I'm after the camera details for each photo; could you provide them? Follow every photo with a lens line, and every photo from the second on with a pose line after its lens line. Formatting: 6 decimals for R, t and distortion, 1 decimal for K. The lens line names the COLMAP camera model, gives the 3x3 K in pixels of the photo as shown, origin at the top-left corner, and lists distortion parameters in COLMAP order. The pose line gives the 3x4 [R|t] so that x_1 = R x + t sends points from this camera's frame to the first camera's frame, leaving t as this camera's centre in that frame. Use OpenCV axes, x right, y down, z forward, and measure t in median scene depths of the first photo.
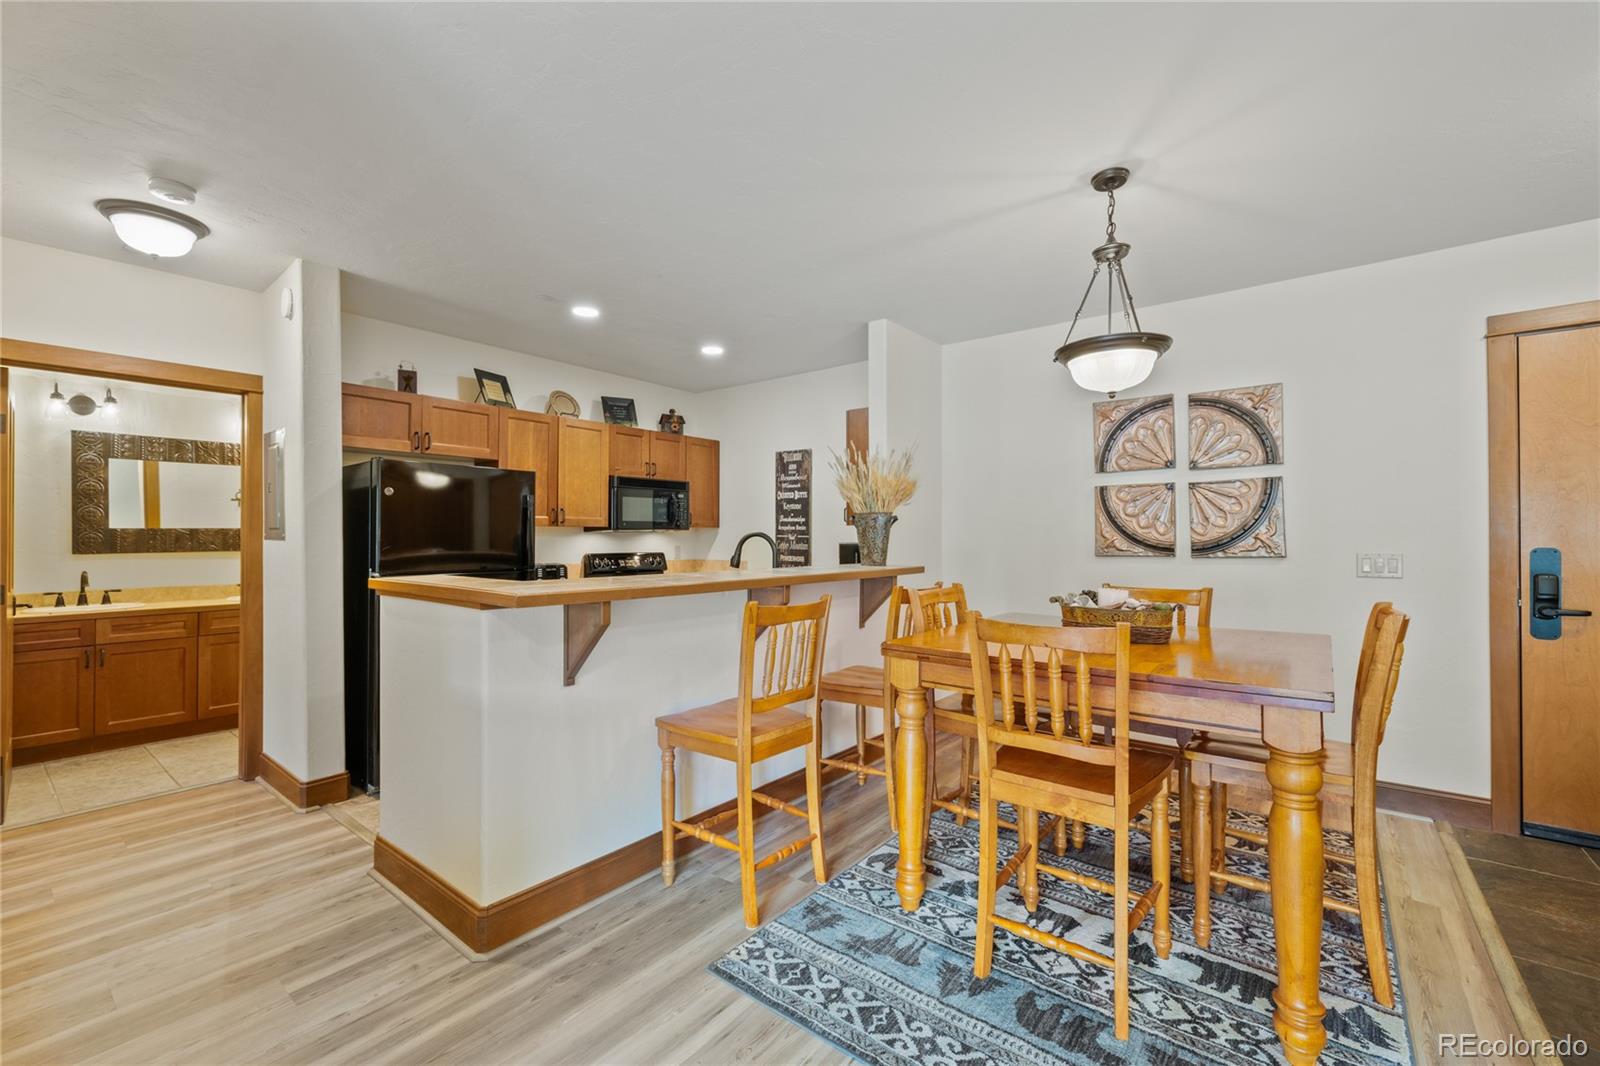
lens RADIAL K [[669.1, 0, 794.3], [0, 669.1, 528.1], [0, 0, 1]] dist [0.000335, 0.000041]
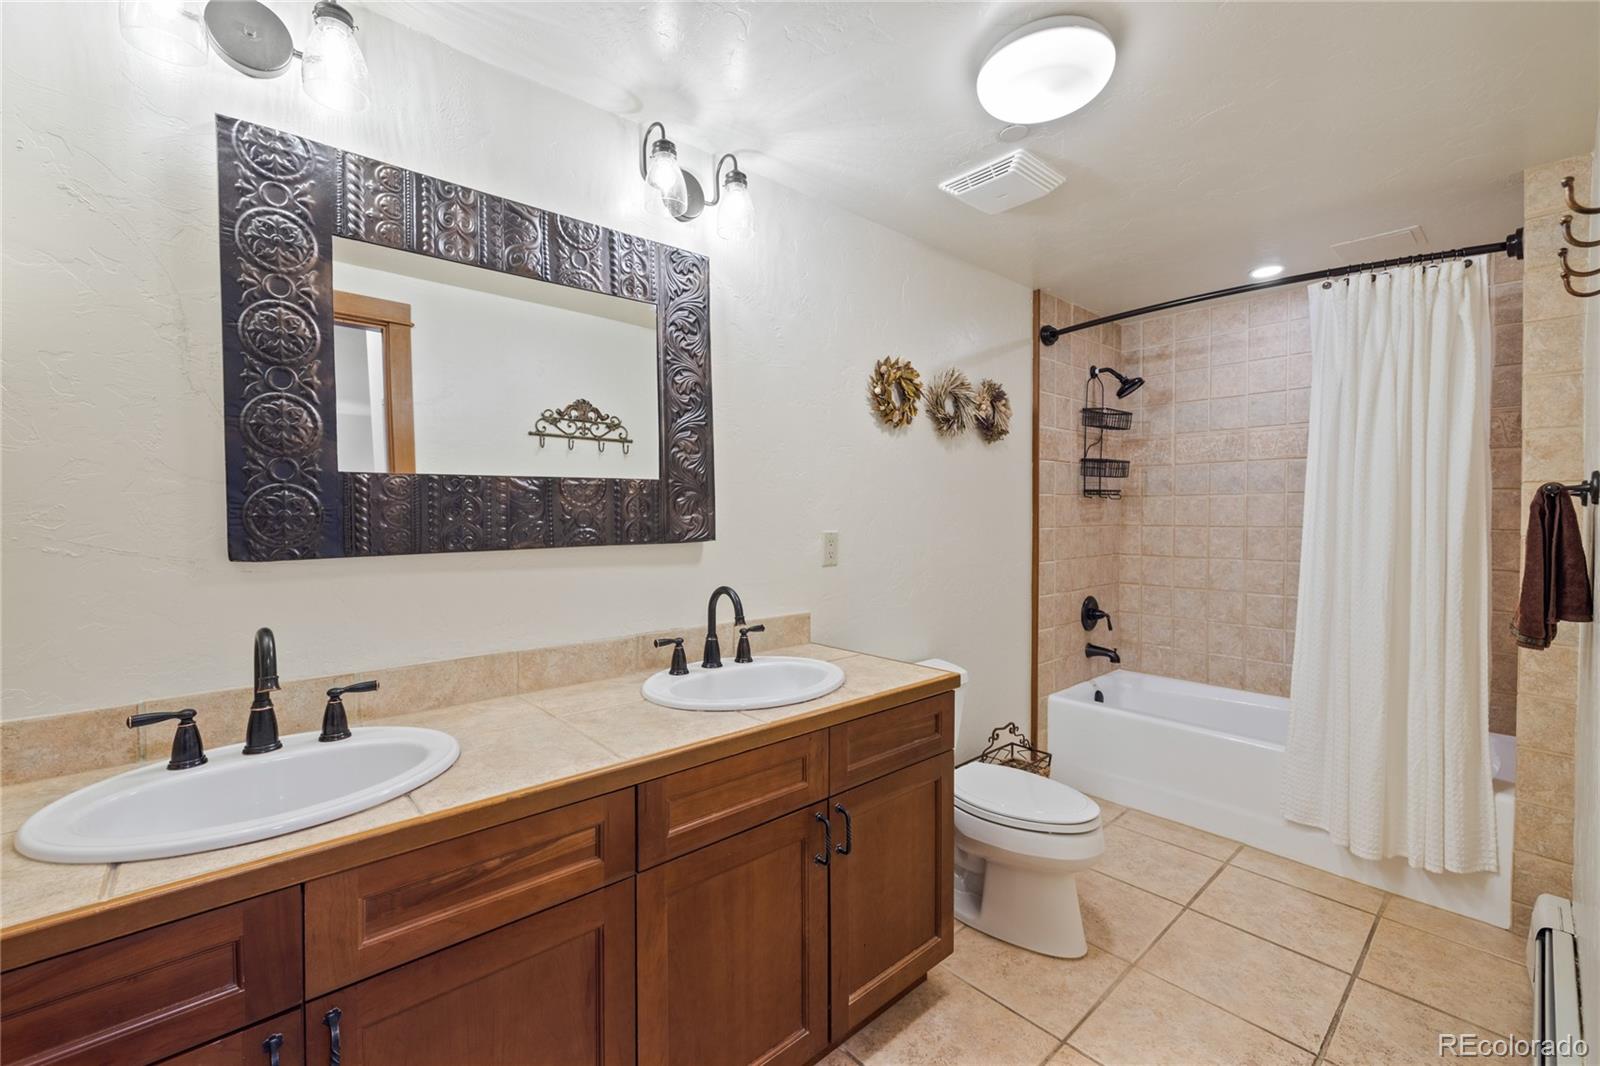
lens RADIAL K [[669.1, 0, 788.8], [0, 669.1, 517.4], [0, 0, 1]] dist [0.000335, 0.000041]
pose [[0.984225, 0.007483, -0.176763, -0.788992], [-0.002143, 0.999536, 0.030383, 0.010956], [0.176908, -0.029525, 0.983784, 0.757445]]
